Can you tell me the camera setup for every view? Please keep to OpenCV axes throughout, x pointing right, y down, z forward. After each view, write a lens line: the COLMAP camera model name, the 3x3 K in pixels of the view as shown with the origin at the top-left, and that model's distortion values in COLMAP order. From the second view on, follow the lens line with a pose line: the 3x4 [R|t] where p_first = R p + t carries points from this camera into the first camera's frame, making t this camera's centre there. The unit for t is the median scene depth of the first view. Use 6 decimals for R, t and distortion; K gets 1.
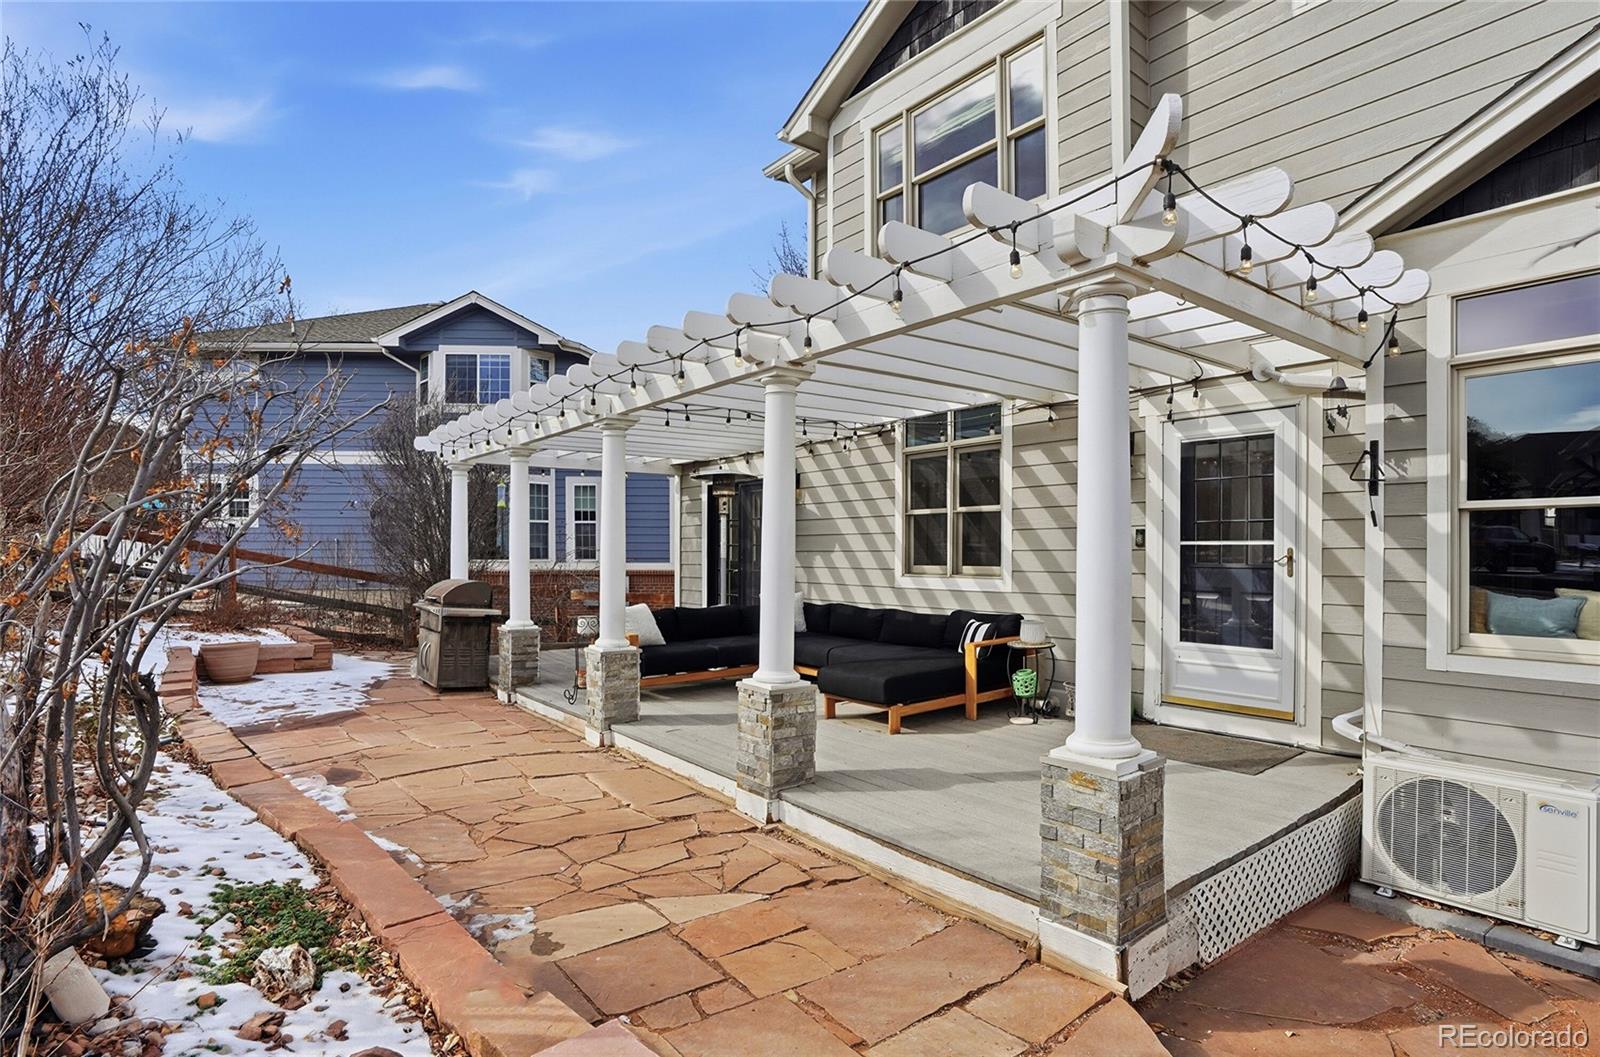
lens RADIAL K [[809.4, 0, 798.3], [0, 809.4, 545.8], [0, 0, 1]] dist [-0.027633, 0.003034]
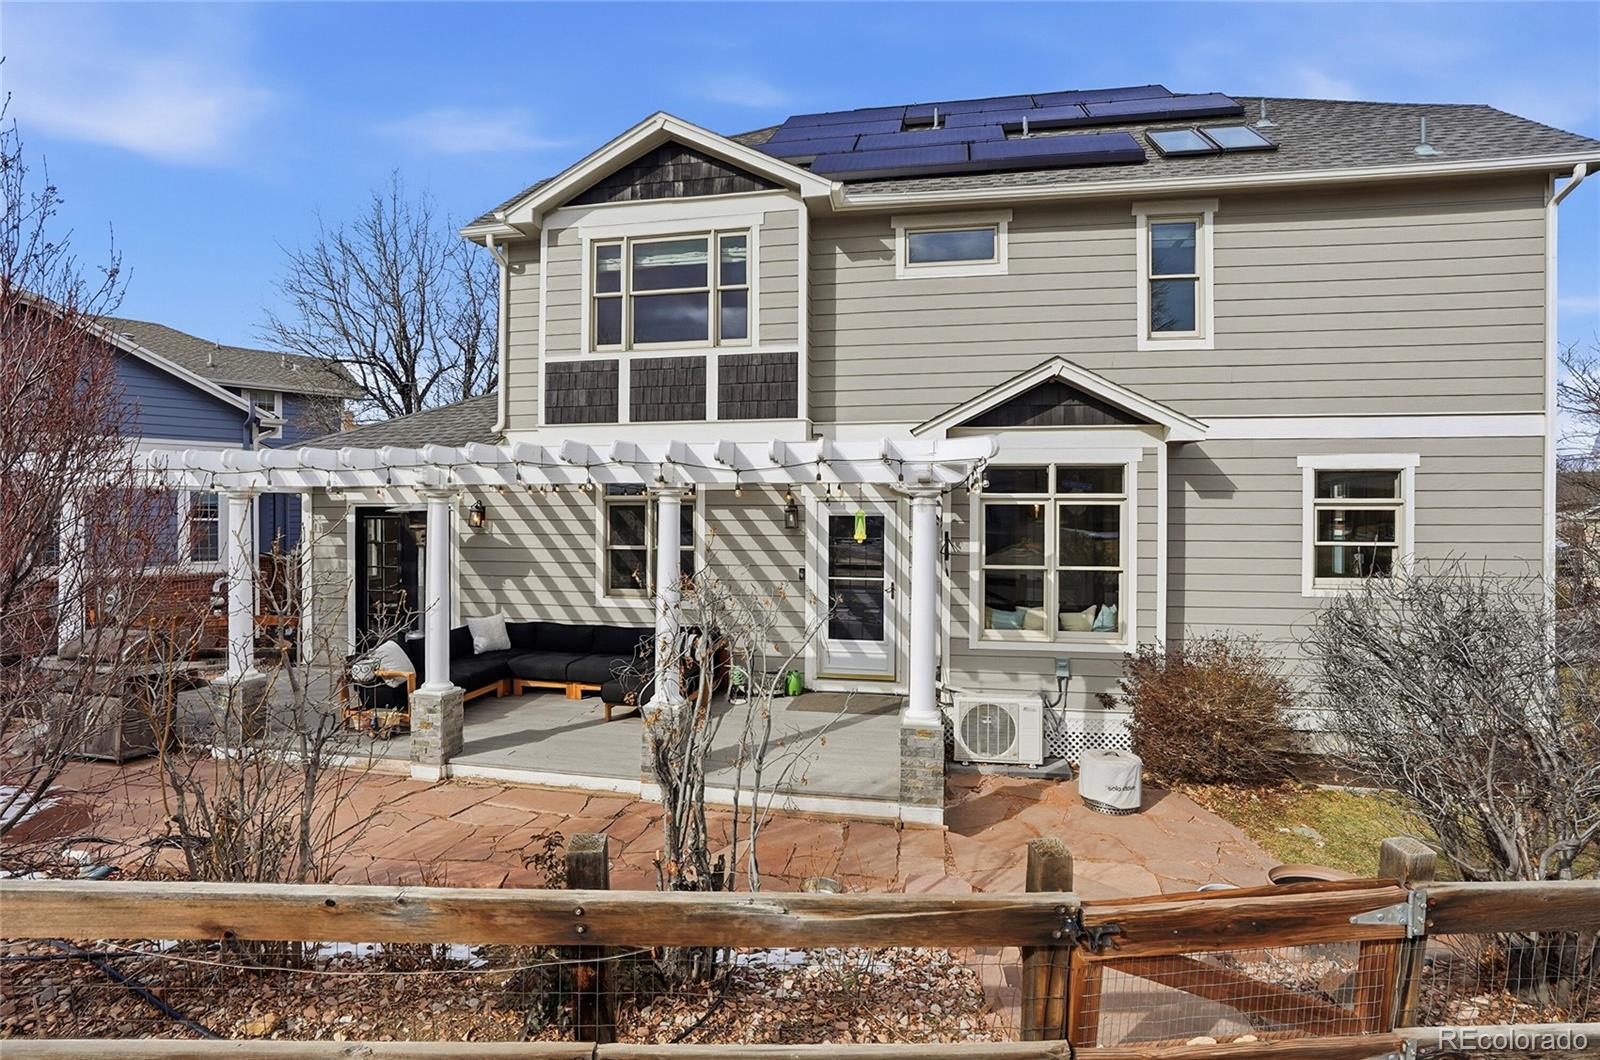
lens RADIAL K [[767.5, 0, 797.4], [0, 767.5, 518.1], [0, 0, 1]] dist [-0.063849, 0.021761]
pose [[0.765007, -0.000212, 0.644022, -0.569487], [-0.004910, 0.999969, 0.006161, -0.134108], [-0.644004, -0.007875, 0.764982, -0.137571]]
